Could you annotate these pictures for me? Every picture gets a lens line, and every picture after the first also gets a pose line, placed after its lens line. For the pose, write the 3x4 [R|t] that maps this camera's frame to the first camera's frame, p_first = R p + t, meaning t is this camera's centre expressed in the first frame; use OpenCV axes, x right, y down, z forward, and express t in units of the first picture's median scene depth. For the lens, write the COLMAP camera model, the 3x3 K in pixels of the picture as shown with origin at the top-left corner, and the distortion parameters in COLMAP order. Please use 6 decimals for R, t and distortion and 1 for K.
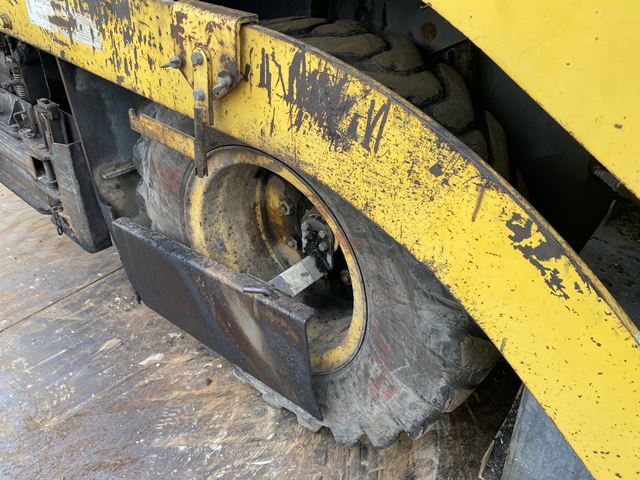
lens RADIAL K [[485.2, 0, 325.5], [0, 485.2, 240.9], [0, 0, 1]] dist [0.040233, -0.047891]
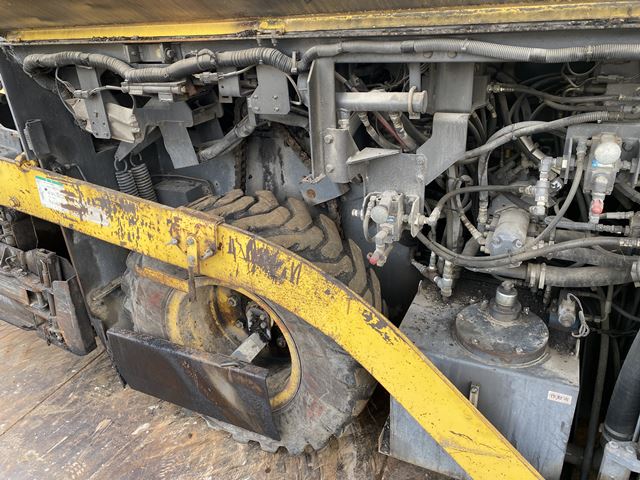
lens RADIAL K [[485.2, 0, 328.5], [0, 485.2, 225.7], [0, 0, 1]] dist [0.040233, -0.047891]
pose [[0.968411, -0.124170, 0.216245, -0.157604], [0.147987, 0.984160, -0.097618, -0.187960], [-0.200699, 0.126536, 0.971447, -0.905976]]
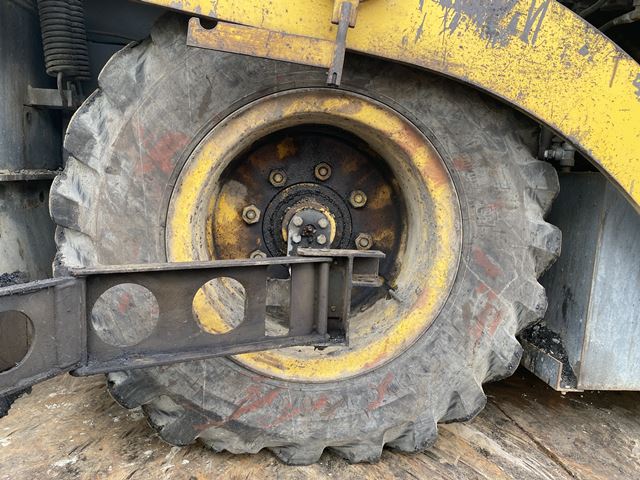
lens RADIAL K [[485.2, 0, 316.6], [0, 485.2, 237.0], [0, 0, 1]] dist [0.040233, -0.047891]
pose [[0.704606, -0.024483, 0.709176, -1.062238], [0.292512, 0.920563, -0.258846, 0.388084], [-0.646504, 0.389827, 0.655796, 0.664591]]
